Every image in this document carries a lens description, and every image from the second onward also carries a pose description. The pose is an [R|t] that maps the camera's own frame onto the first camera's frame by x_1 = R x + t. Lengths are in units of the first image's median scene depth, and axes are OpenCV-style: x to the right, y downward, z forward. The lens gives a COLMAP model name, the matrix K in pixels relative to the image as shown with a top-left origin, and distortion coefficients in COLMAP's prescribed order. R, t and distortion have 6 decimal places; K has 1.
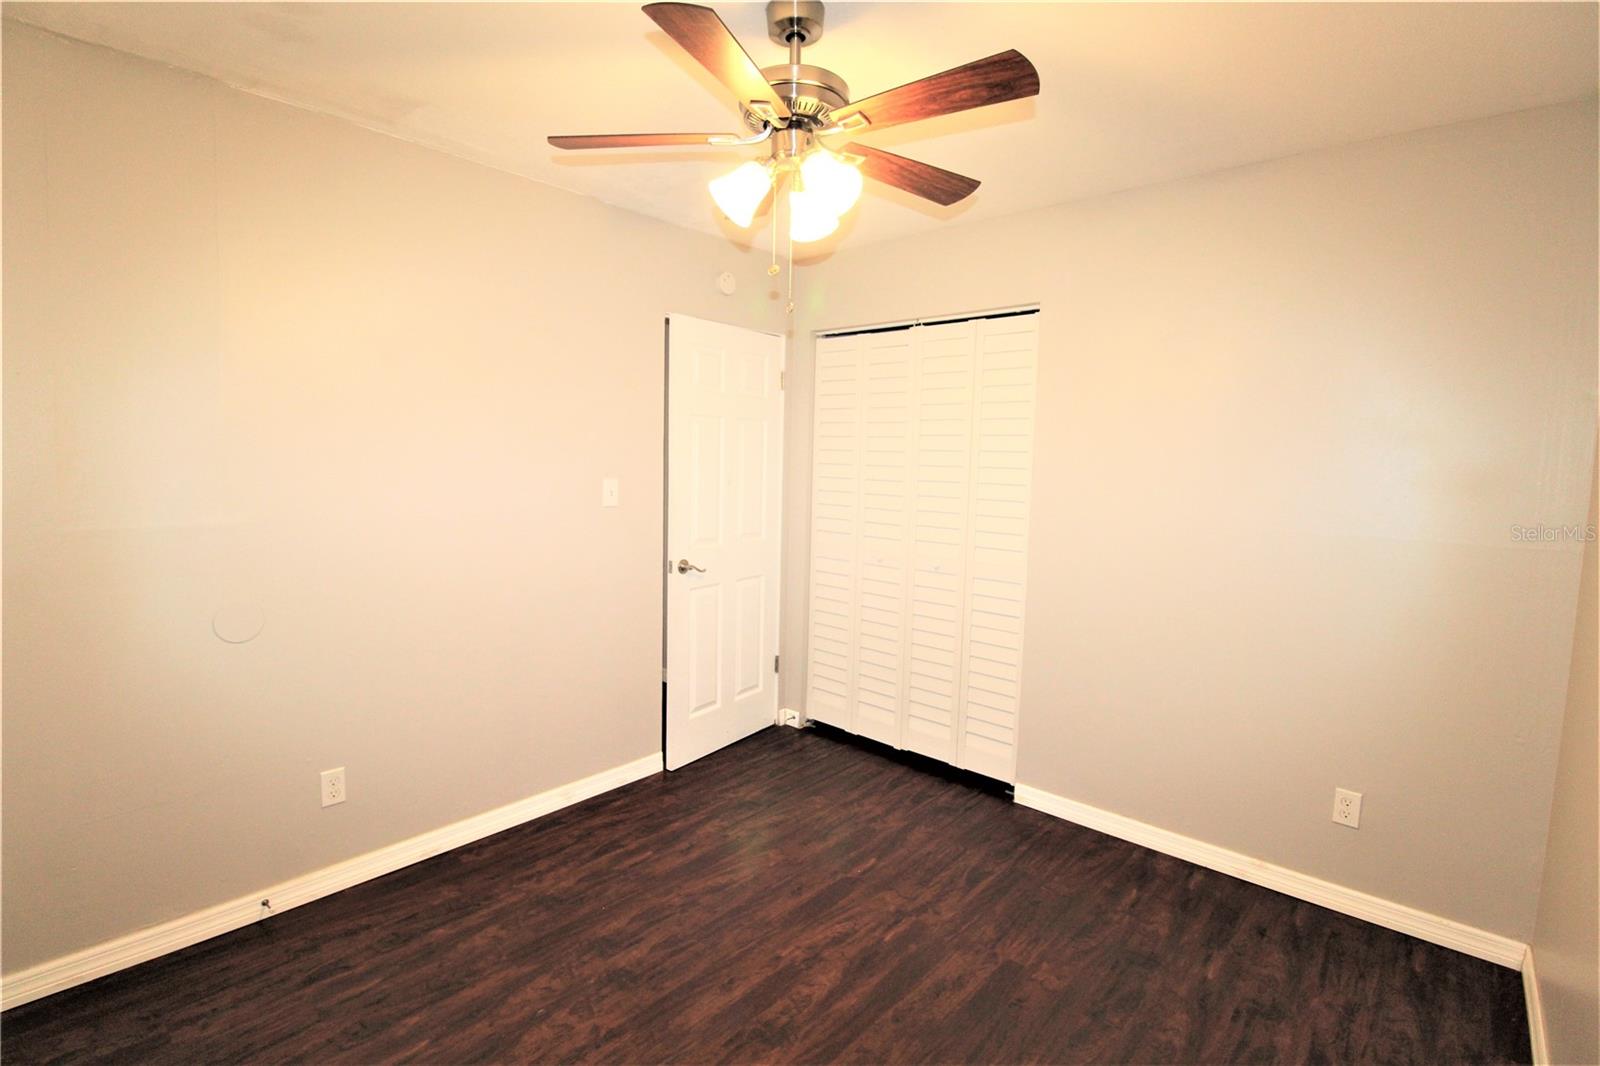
lens RADIAL K [[759.6, 0, 800.0], [0, 759.6, 533.0], [0, 0, 1]] dist [-0.002517, -0.000782]
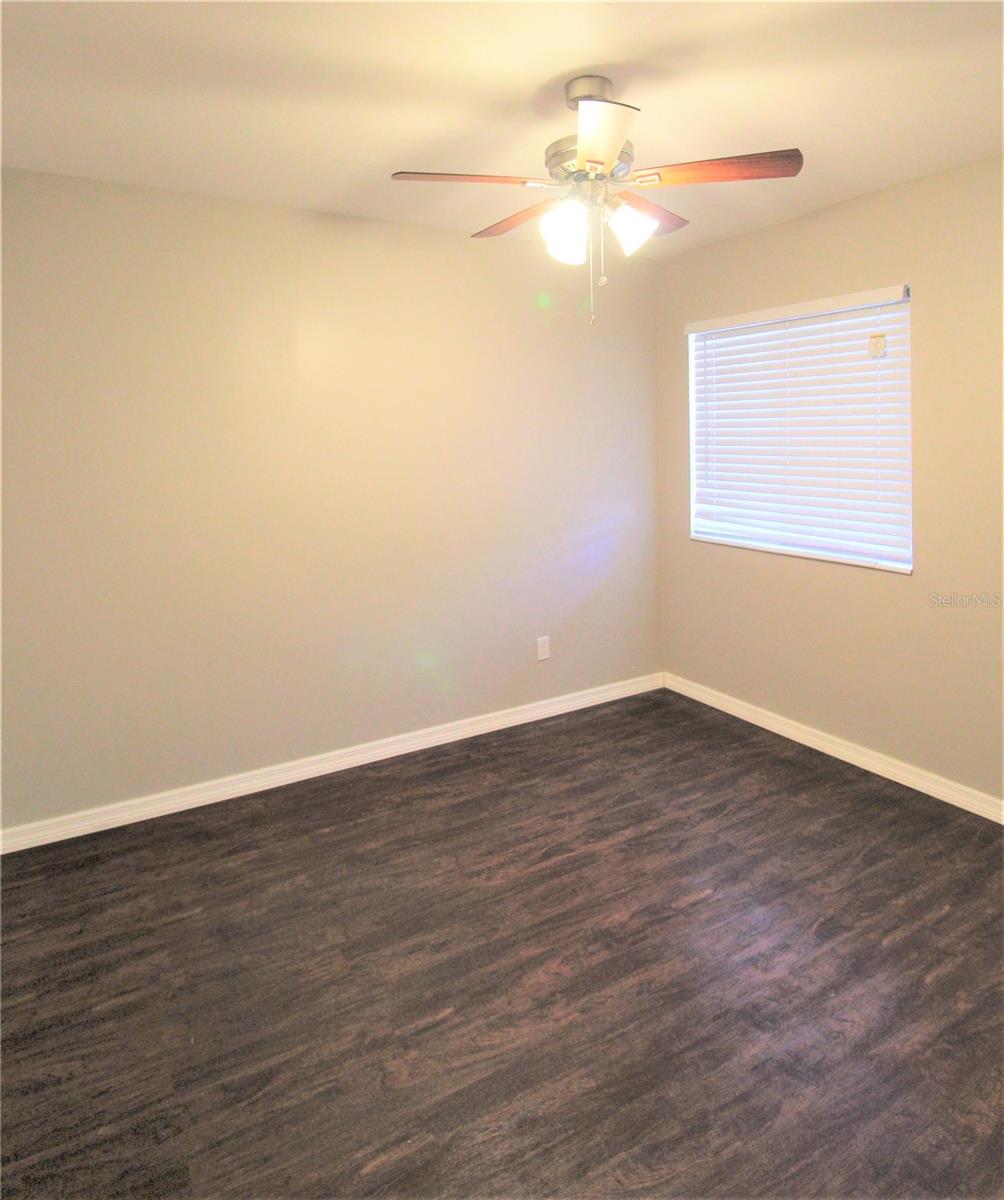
lens RADIAL K [[680.1, 0, 502.3], [0, 680.1, 543.5], [0, 0, 1]] dist [0.002247, -0.012254]
pose [[-0.946496, -0.053477, 0.318253, -0.148599], [0.033085, 0.964898, 0.260532, -0.158009], [-0.321014, 0.257122, -0.911503, 1.478658]]
